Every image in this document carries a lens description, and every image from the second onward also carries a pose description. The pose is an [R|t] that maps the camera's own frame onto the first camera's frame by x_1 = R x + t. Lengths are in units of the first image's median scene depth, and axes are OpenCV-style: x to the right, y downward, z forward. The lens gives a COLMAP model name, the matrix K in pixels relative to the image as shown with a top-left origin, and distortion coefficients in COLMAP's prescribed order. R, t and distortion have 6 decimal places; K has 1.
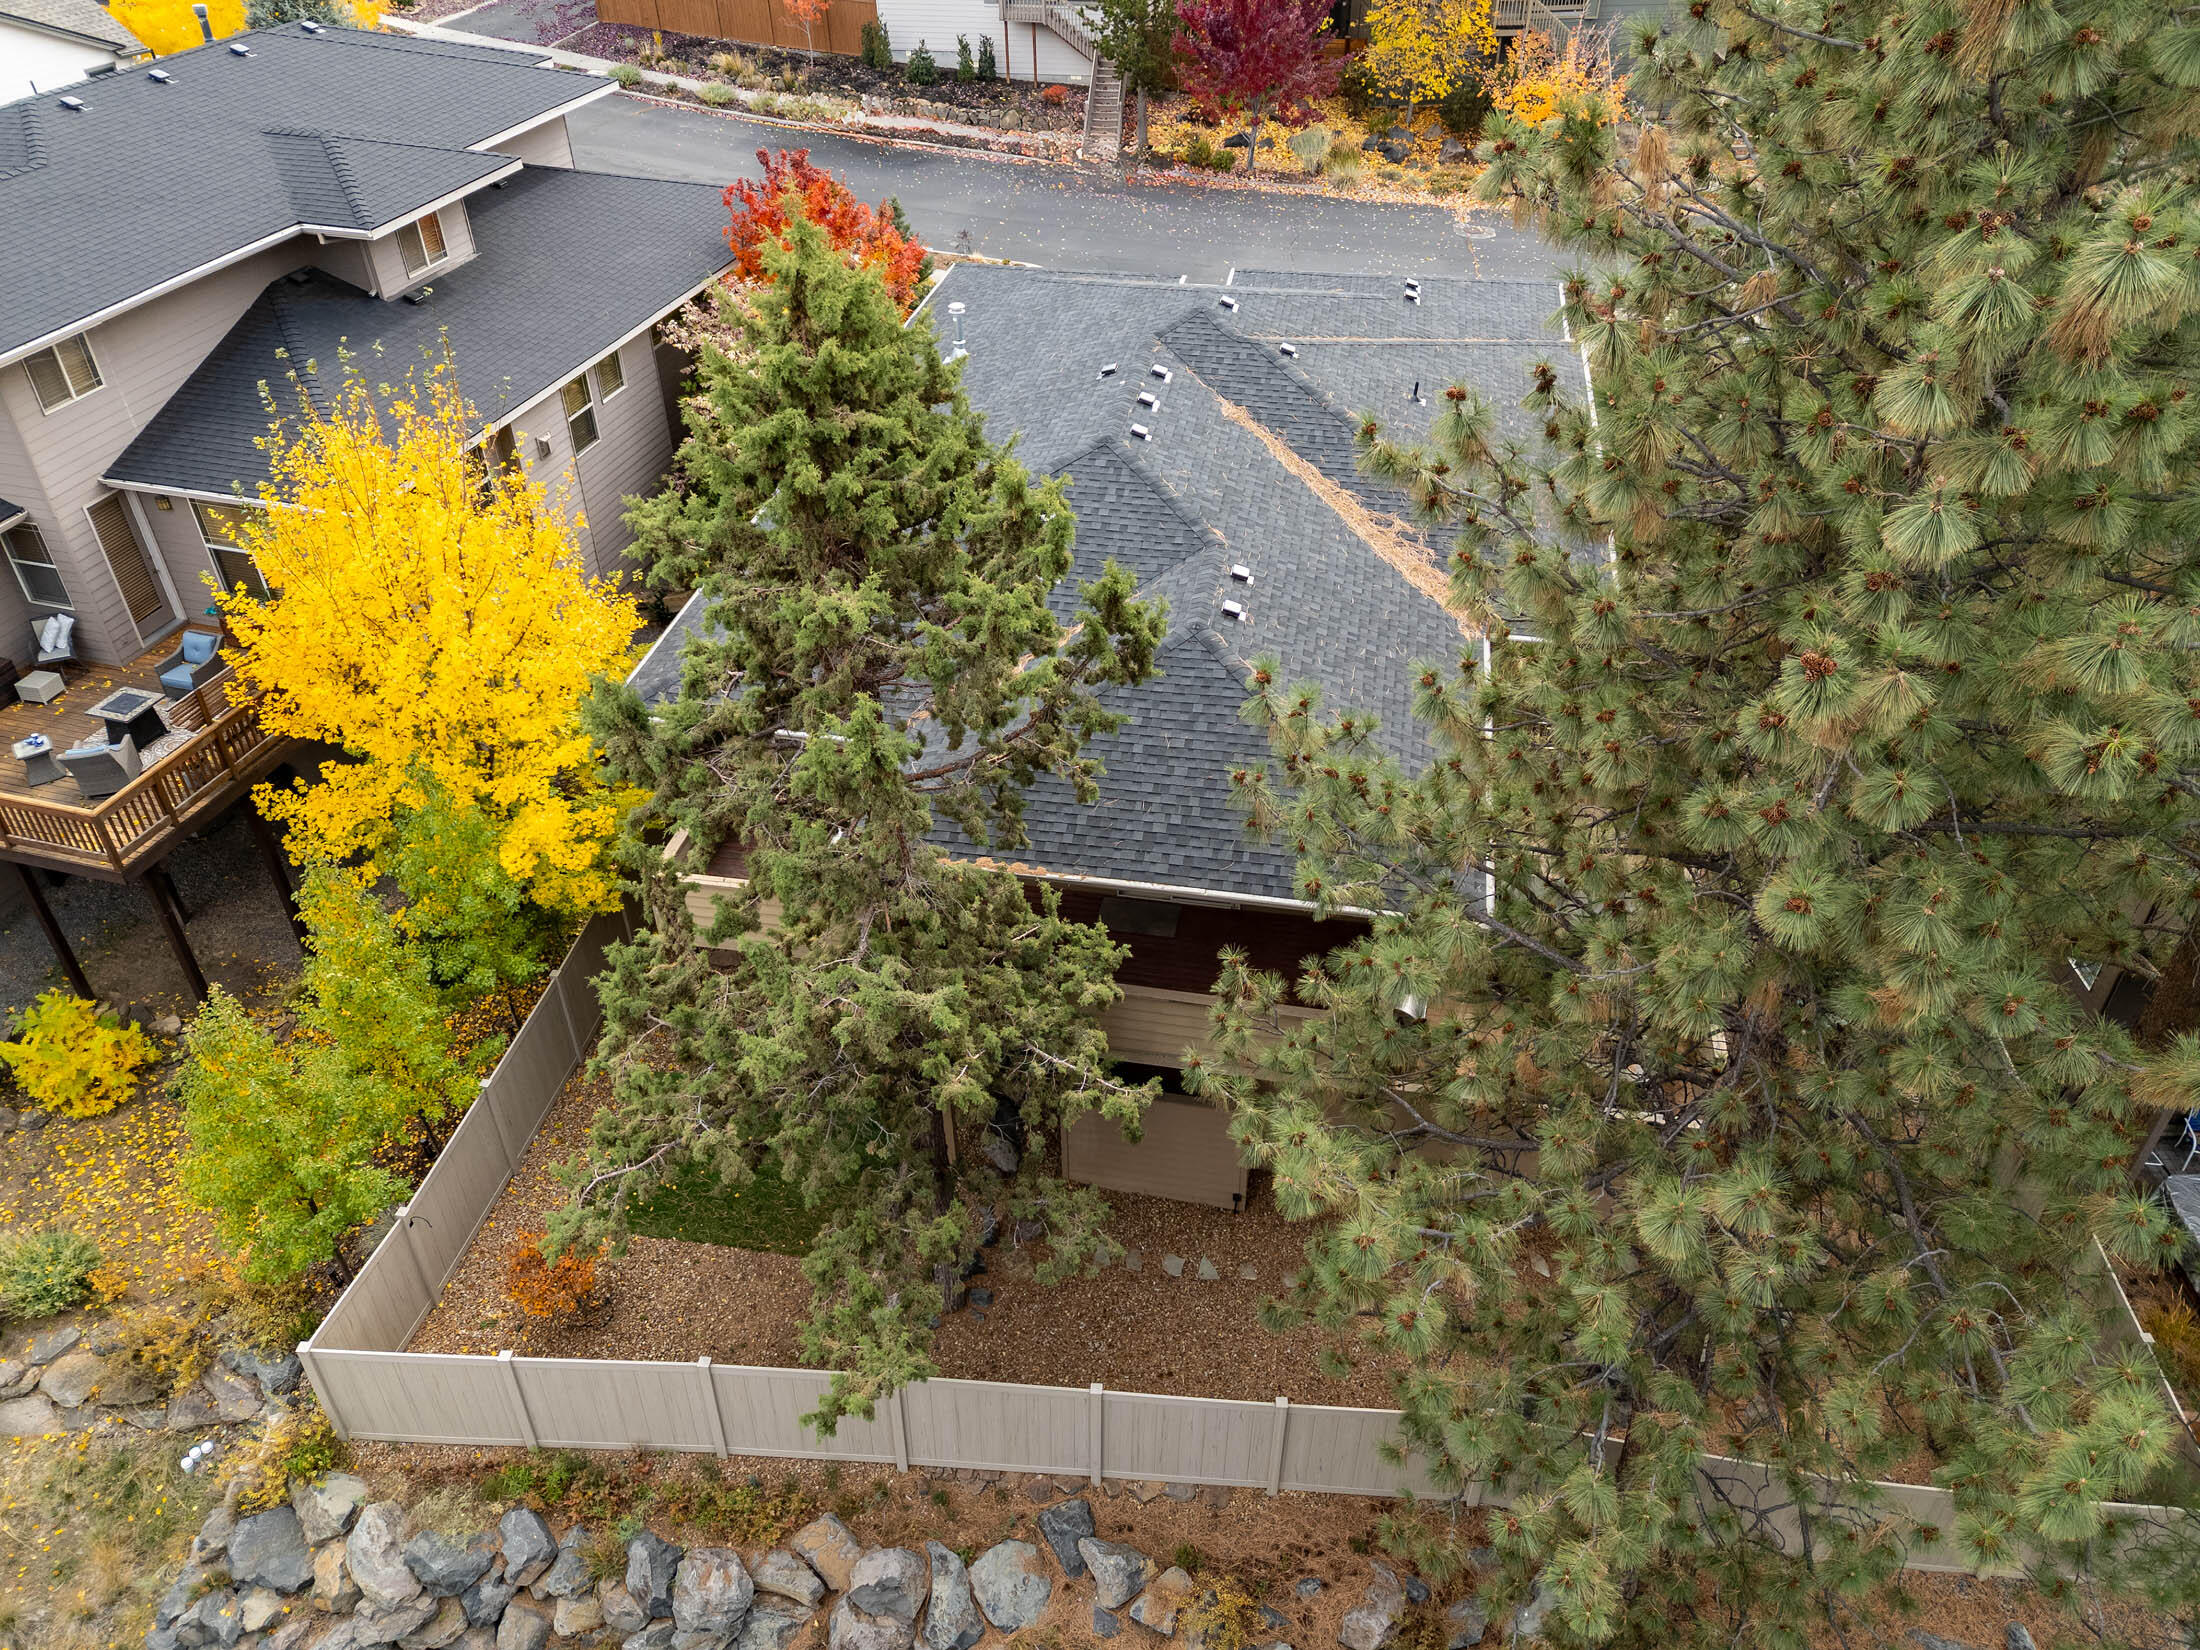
lens RADIAL K [[1610.7, 0, 1100.0], [0, 1610.7, 825.0], [0, 0, 1]] dist [0.062850, -0.043861]
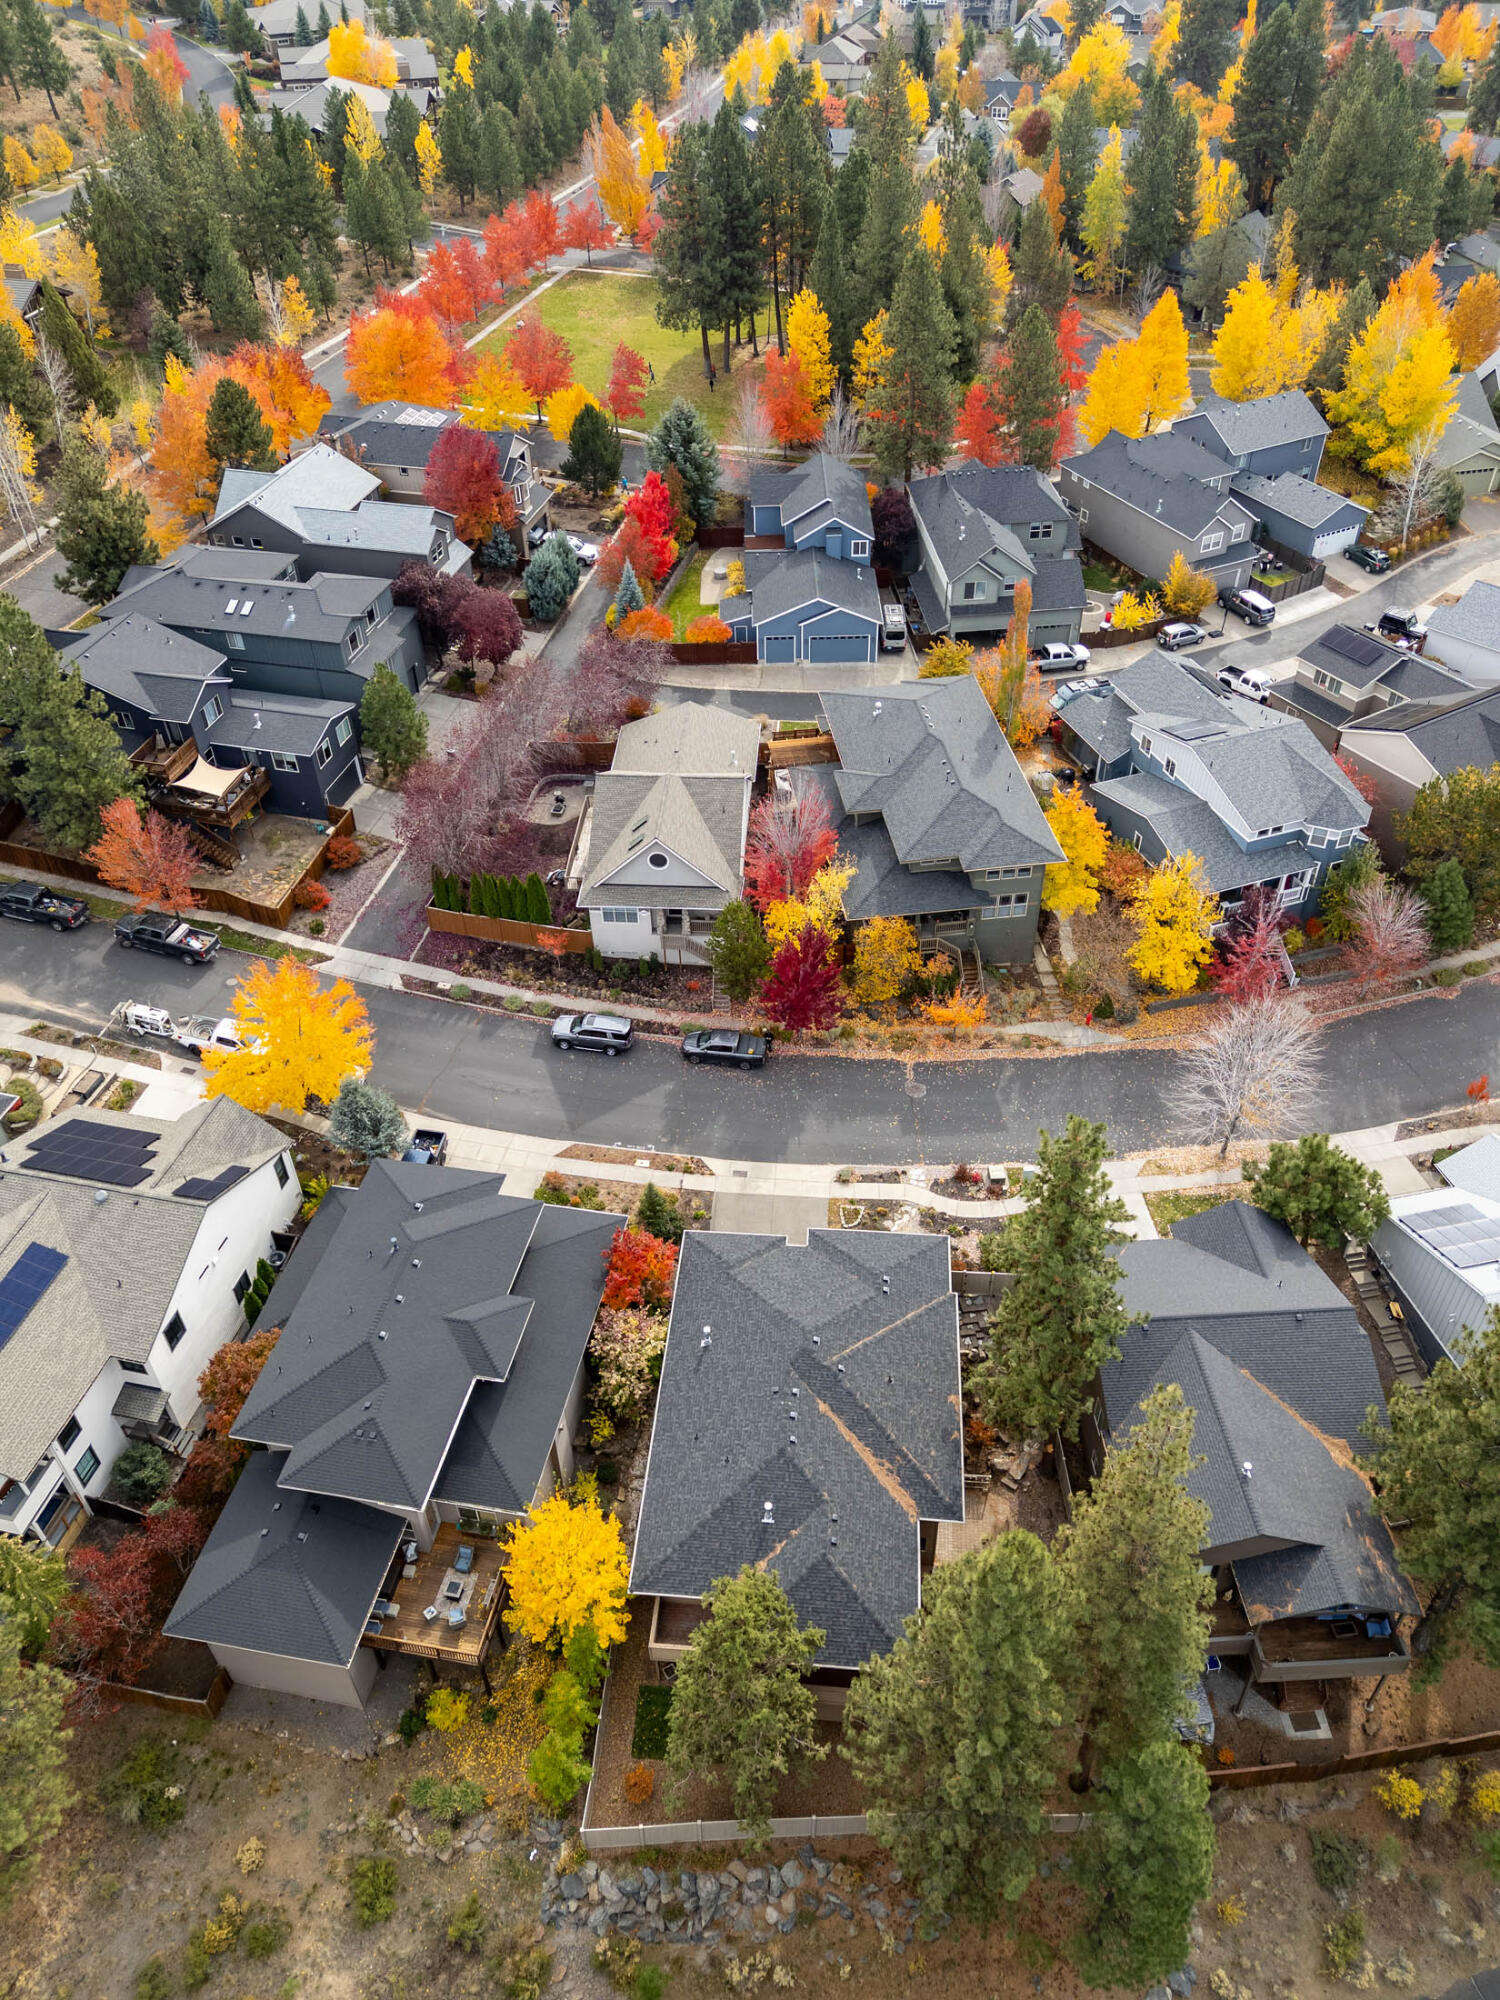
lens RADIAL K [[1464.3, 0, 749.6], [0, 1464.3, 1008.5], [0, 0, 1]] dist [0.062850, -0.043861]
pose [[0.995365, -0.072037, 0.063718, -0.165108], [0.067138, 0.994849, 0.075949, -1.232947], [-0.068861, -0.071319, 0.995074, -1.533354]]
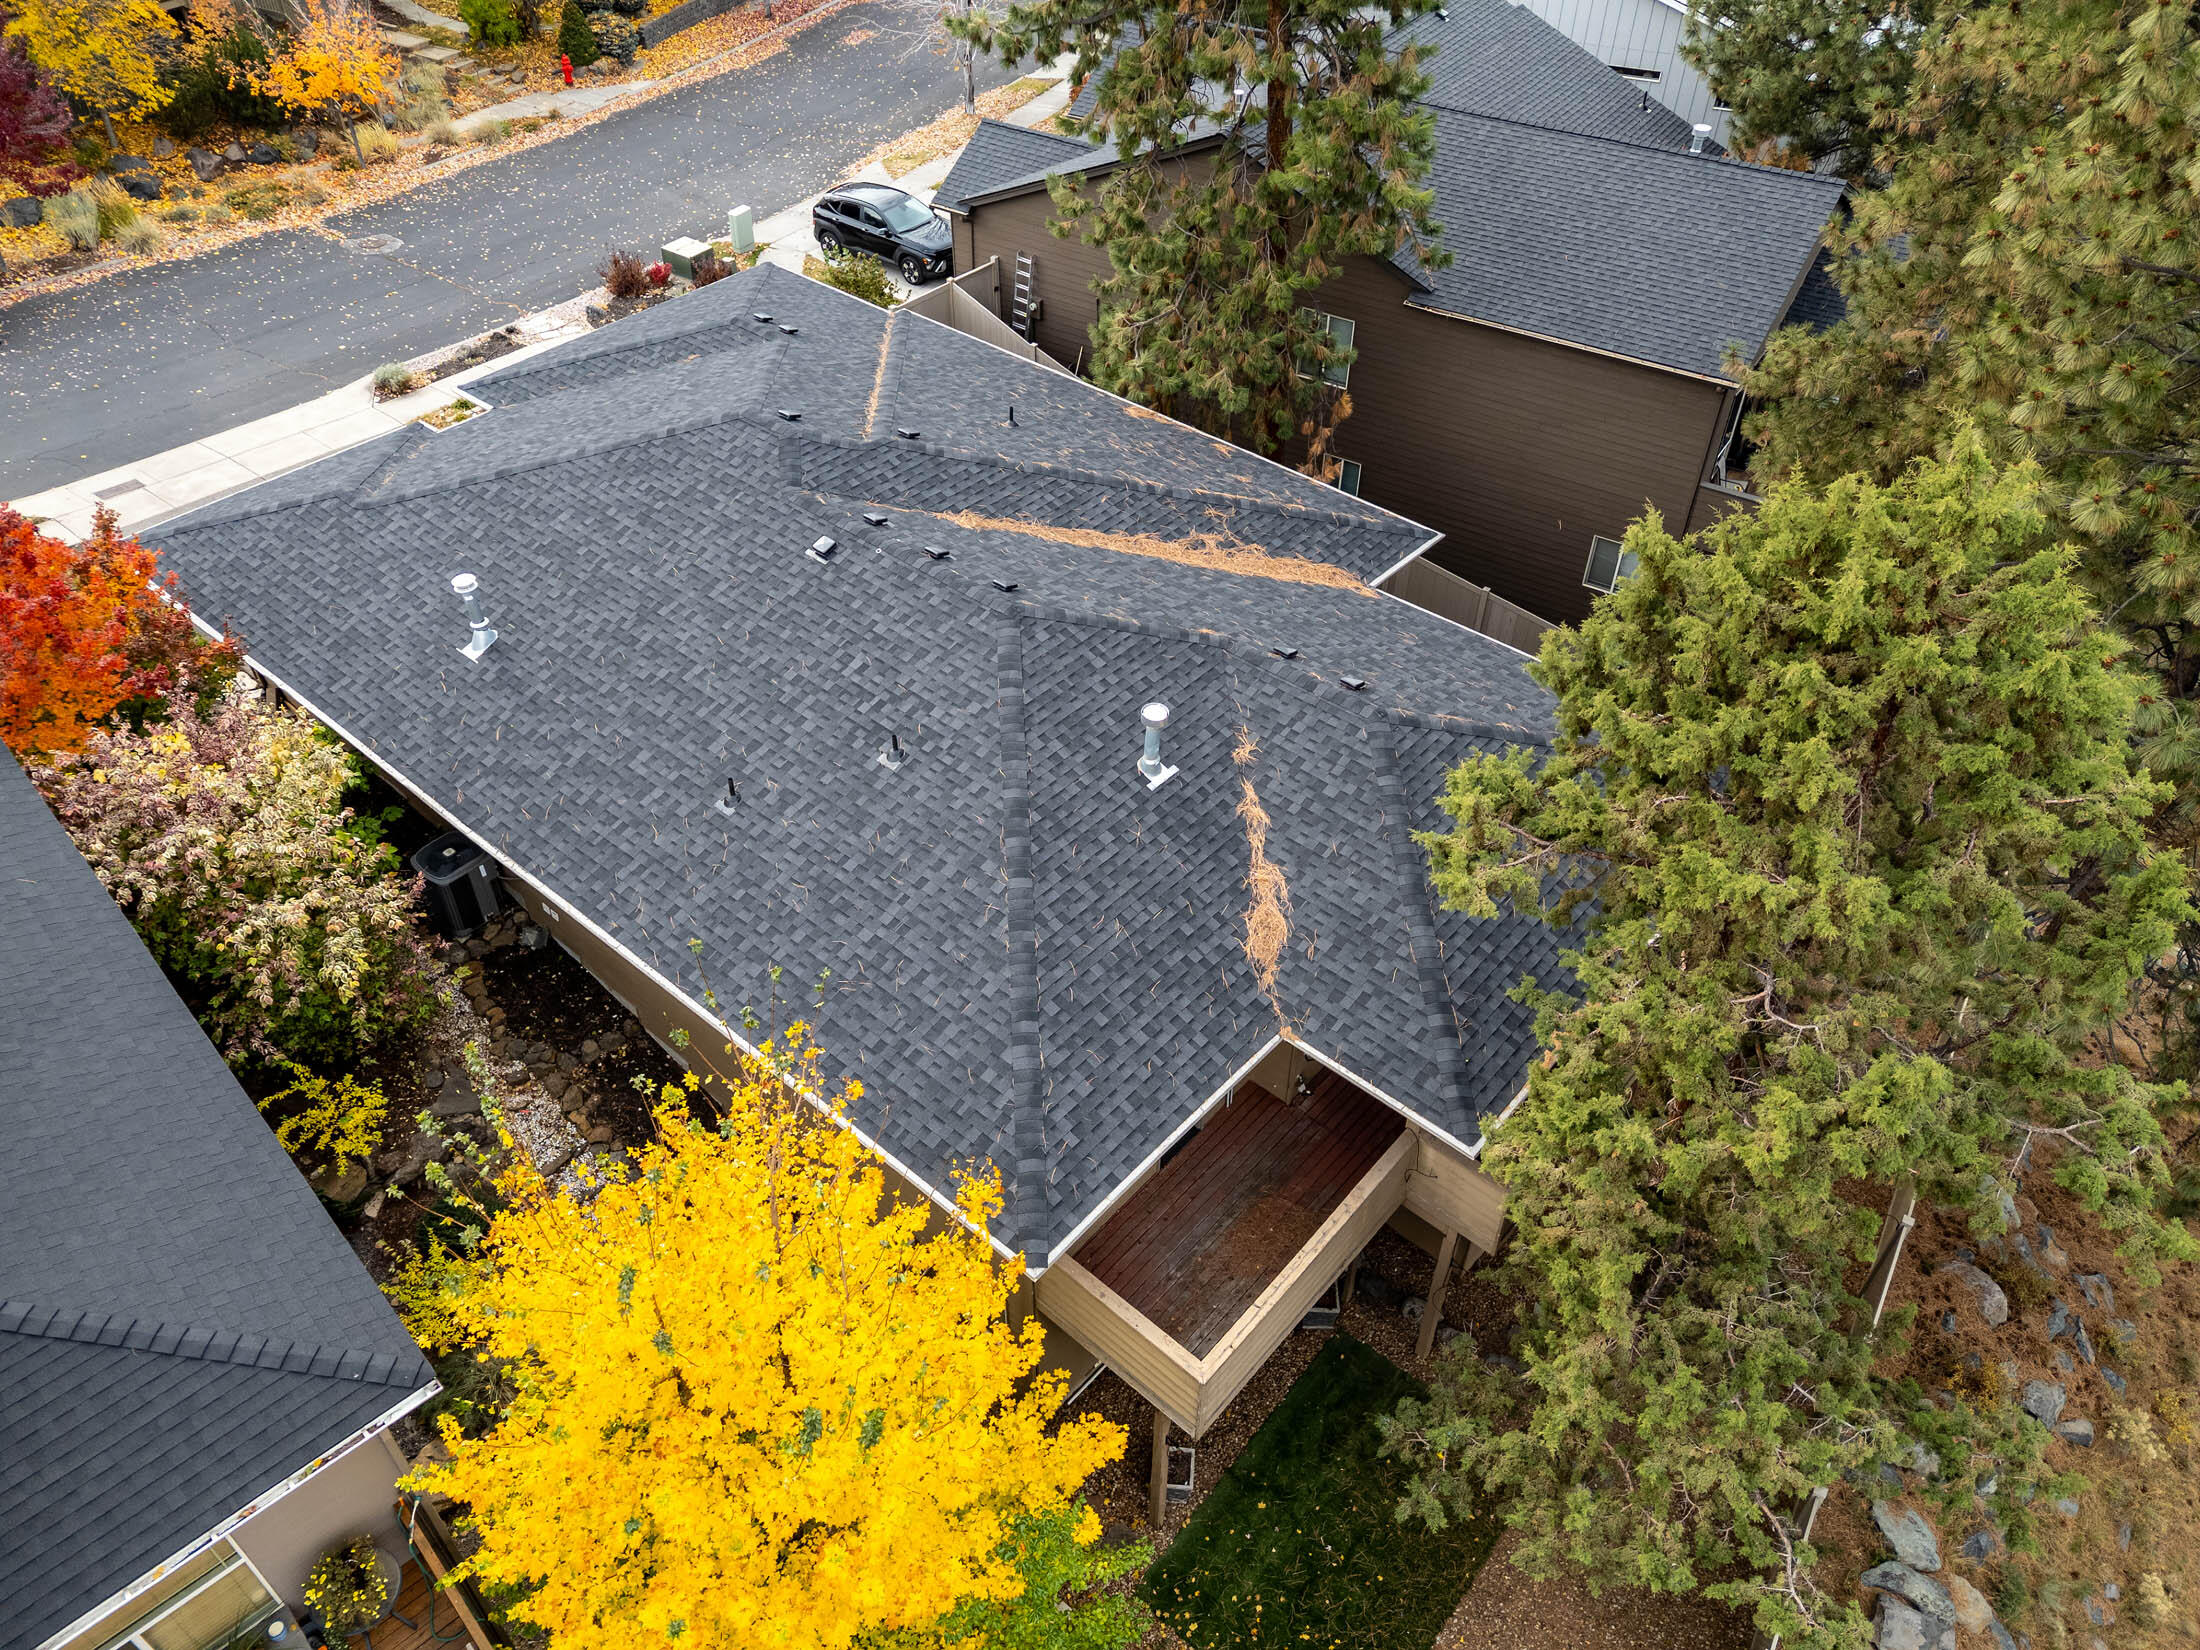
lens RADIAL K [[1606.3, 0, 1084.4], [0, 1606.3, 842.3], [0, 0, 1]] dist [0.071941, -0.047237]
pose [[0.516065, -0.575729, 0.634202, -0.583135], [0.512652, 0.800765, 0.309779, -0.389644], [-0.686196, 0.165259, 0.708396, 0.420840]]
